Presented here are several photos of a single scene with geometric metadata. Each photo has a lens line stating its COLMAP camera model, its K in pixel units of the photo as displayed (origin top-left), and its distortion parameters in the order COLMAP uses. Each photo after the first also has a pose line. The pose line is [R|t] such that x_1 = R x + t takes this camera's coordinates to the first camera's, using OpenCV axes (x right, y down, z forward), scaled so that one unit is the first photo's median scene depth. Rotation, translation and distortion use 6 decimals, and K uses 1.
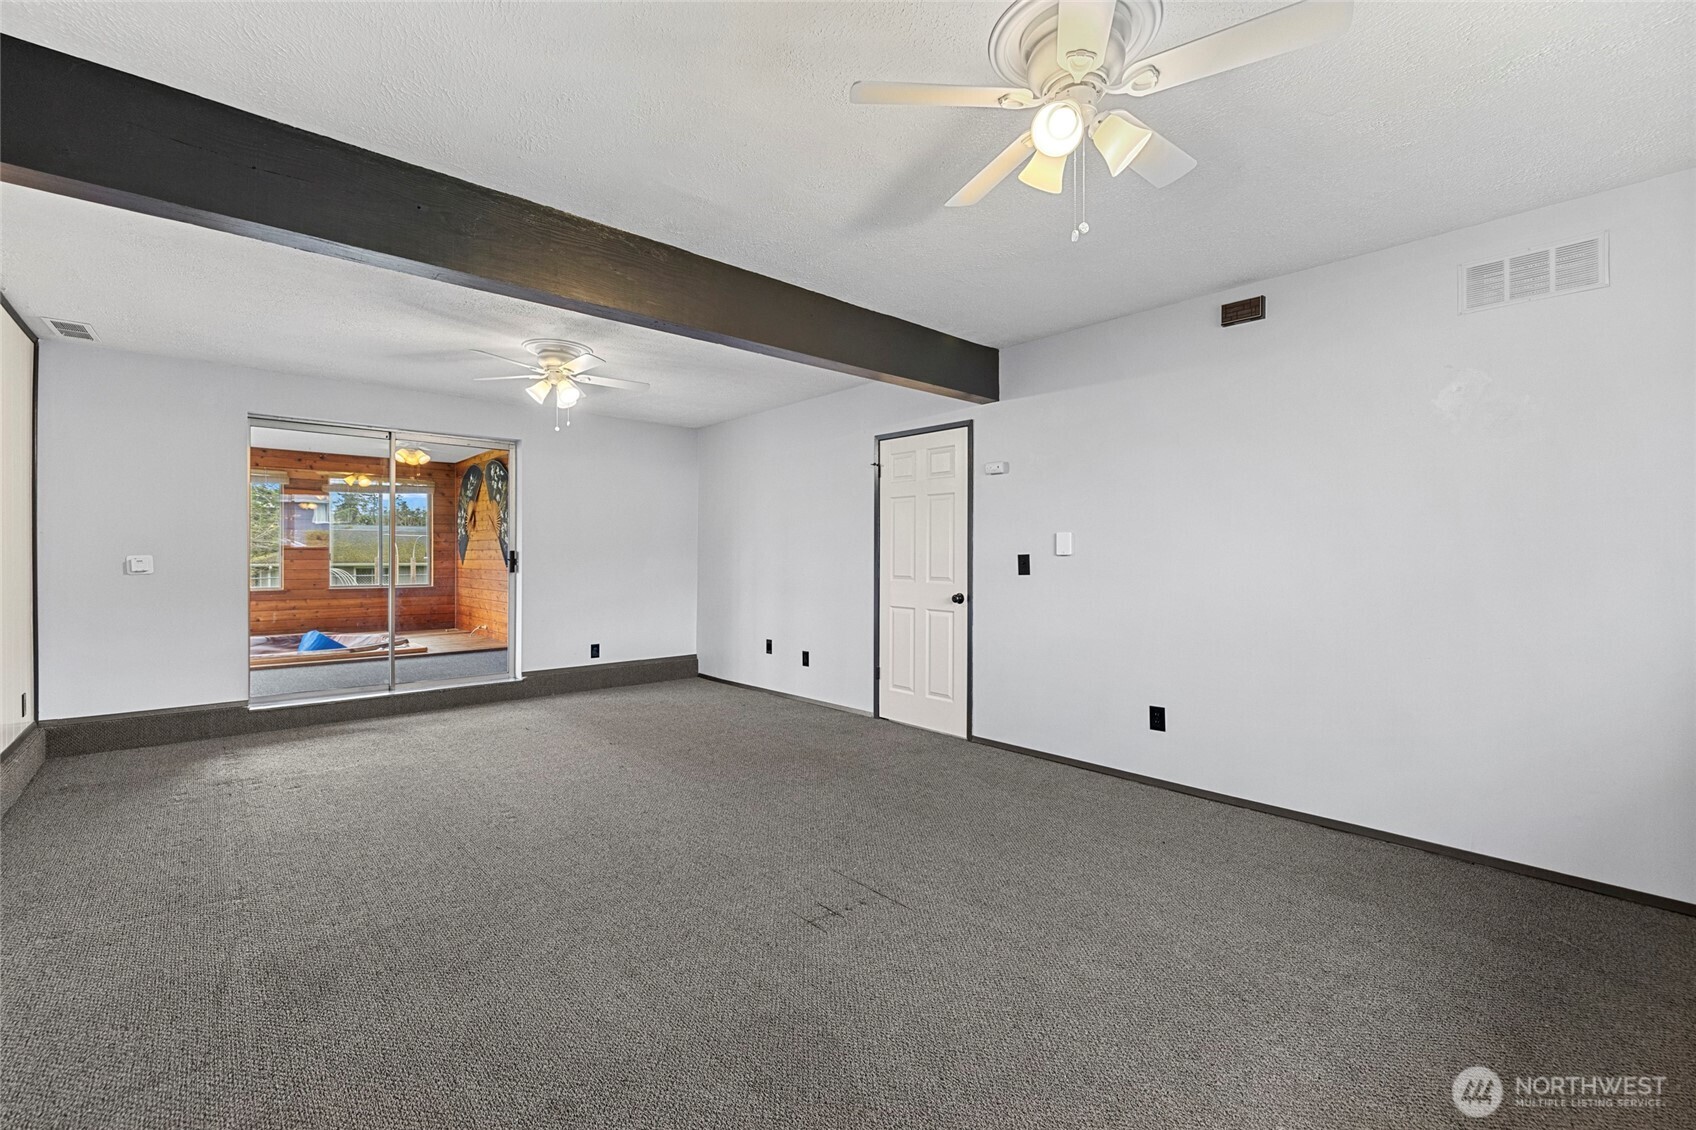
lens RADIAL K [[705.4, 0, 841.6], [0, 705.4, 553.1], [0, 0, 1]] dist [0.000567, 0.000190]
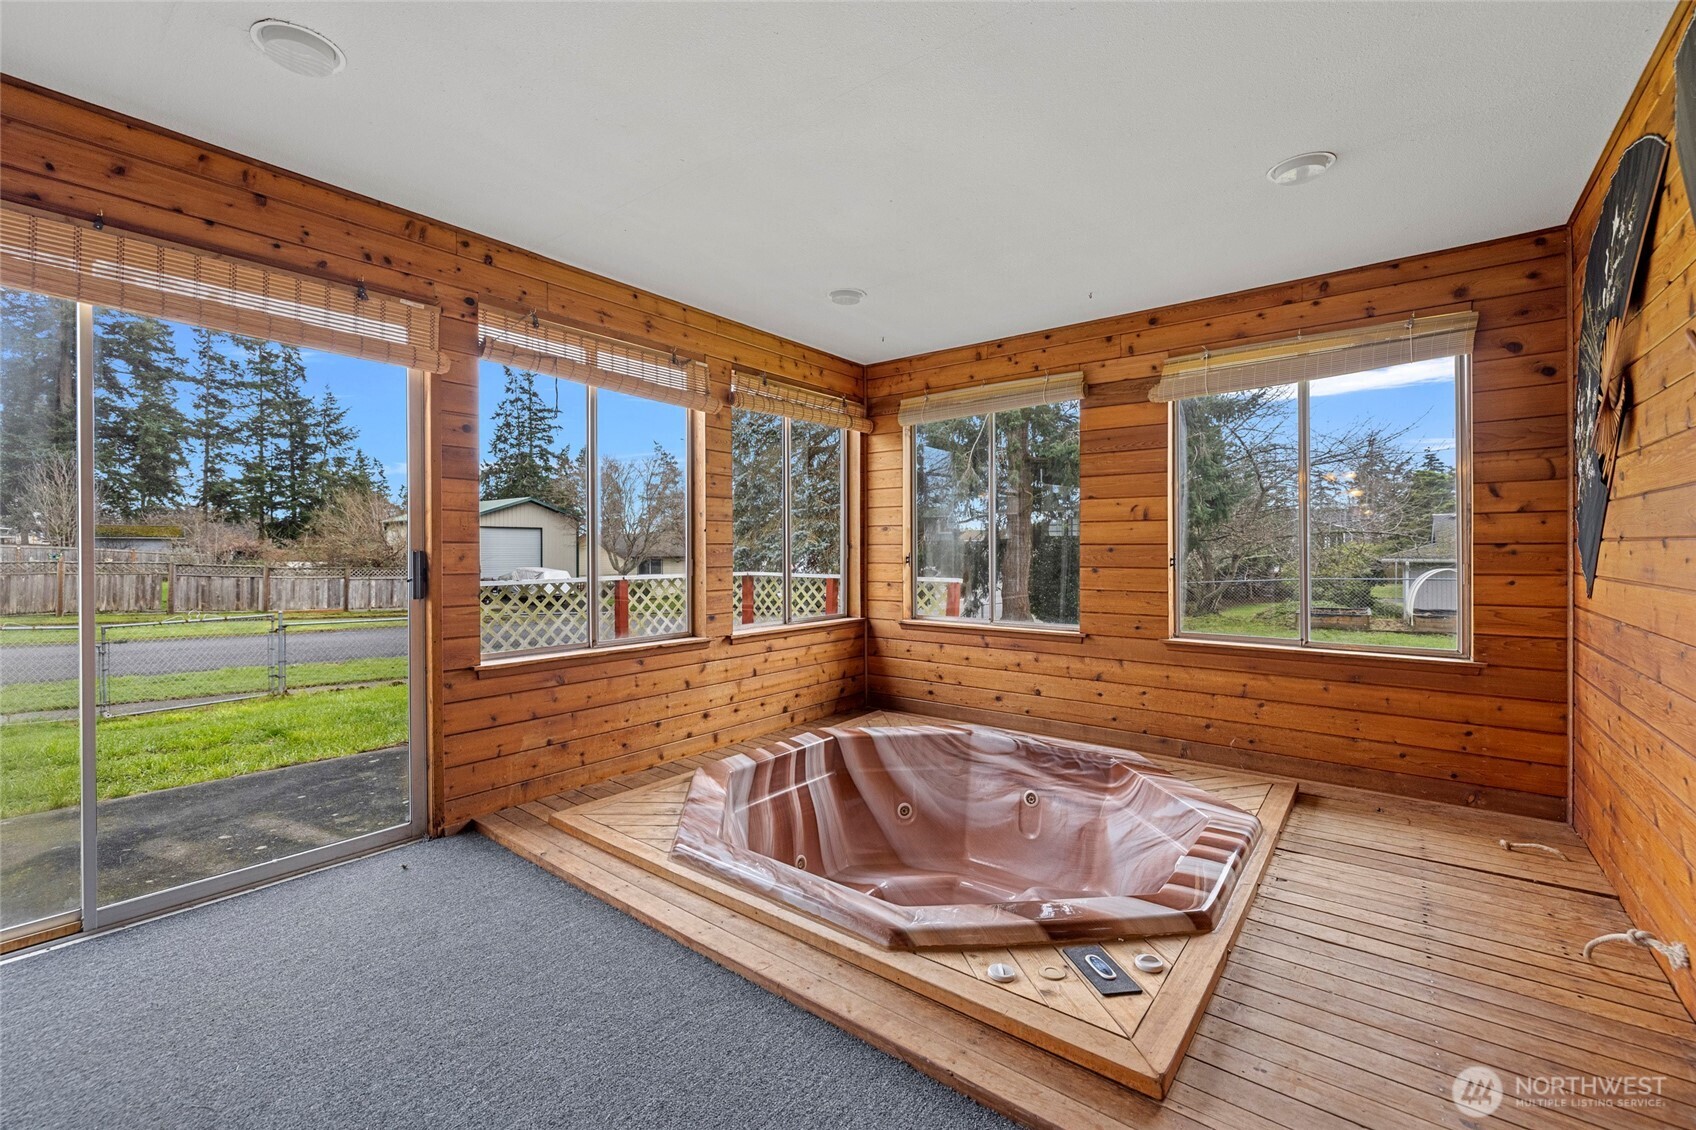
lens RADIAL K [[705.4, 0, 841.6], [0, 705.4, 553.1], [0, 0, 1]] dist [0.000567, 0.000190]
pose [[0.159068, 0.002913, -0.987263, -0.363800], [0.006937, 0.999968, 0.004069, -0.002841], [0.987243, -0.007496, 0.159042, 0.767359]]
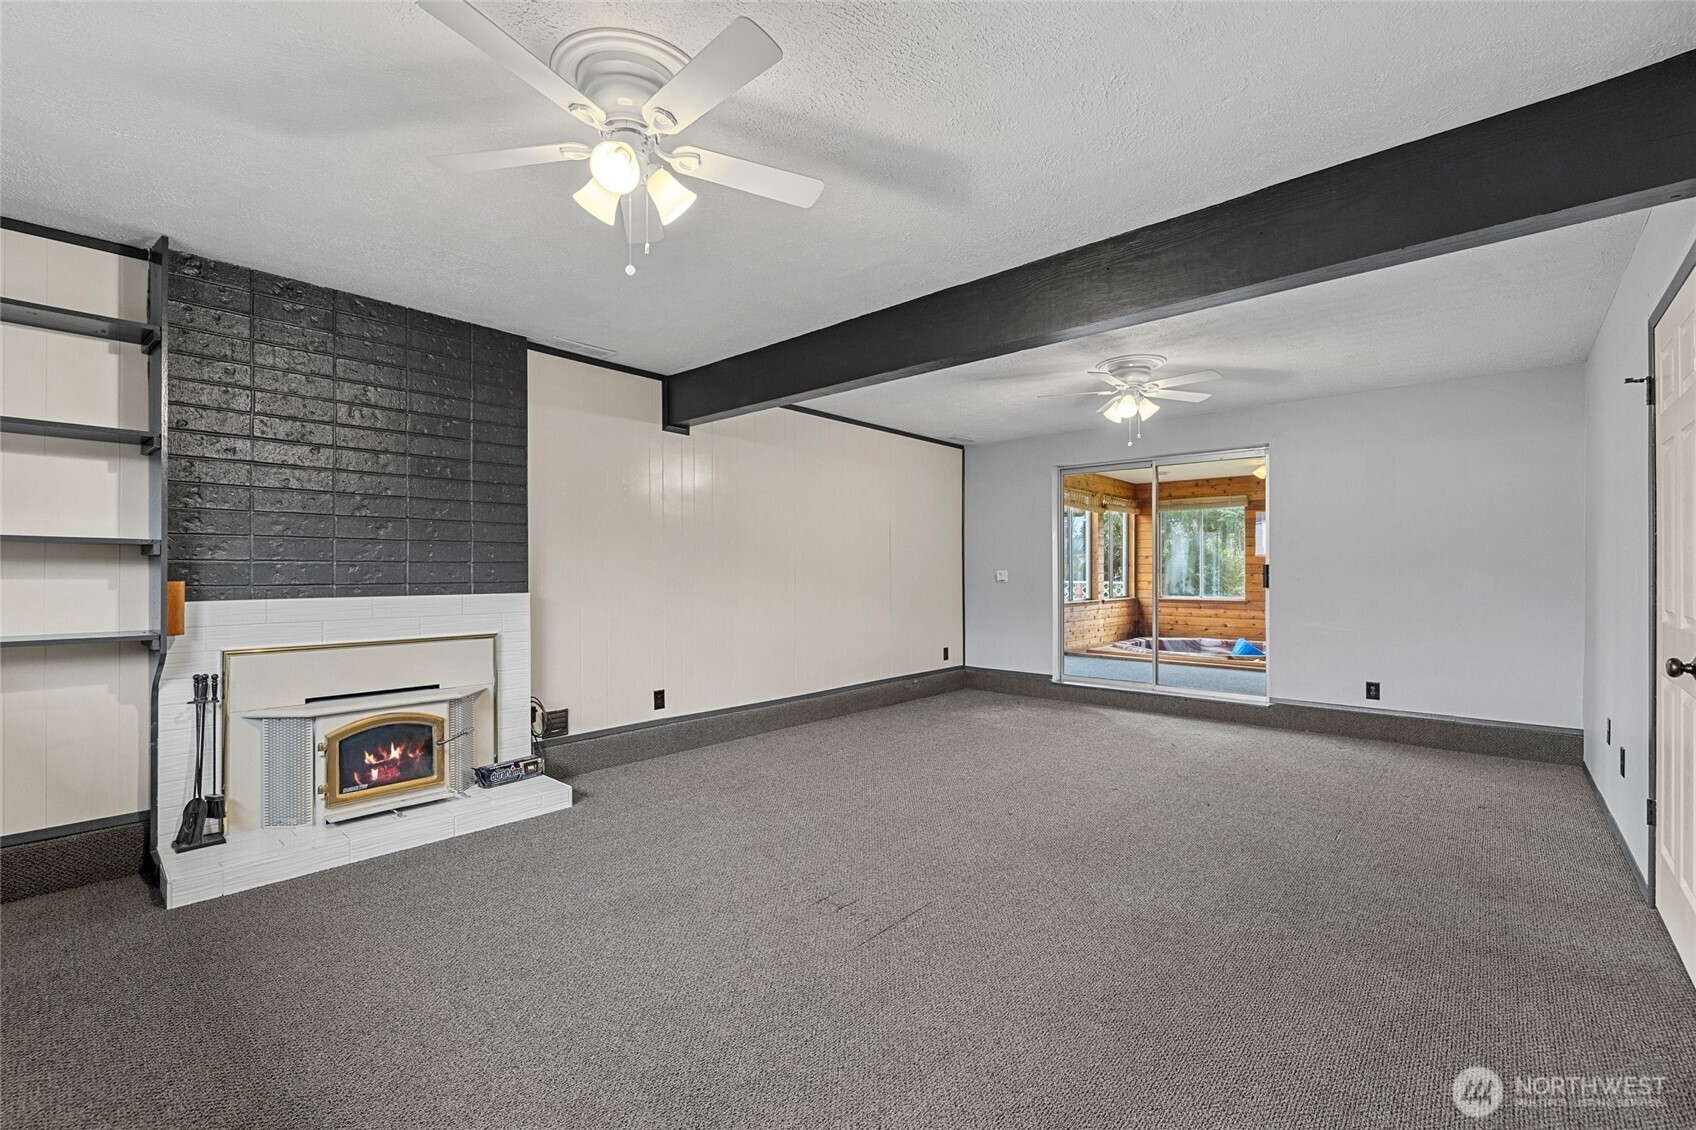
lens RADIAL K [[722.3, 0, 840.2], [0, 722.3, 572.9], [0, 0, 1]] dist [-0.000470, 0.000041]
pose [[0.106466, 0.002528, -0.994313, 0.280387], [0.004123, 0.999987, 0.002984, 0.001355], [0.994308, -0.004417, 0.106454, 0.233345]]
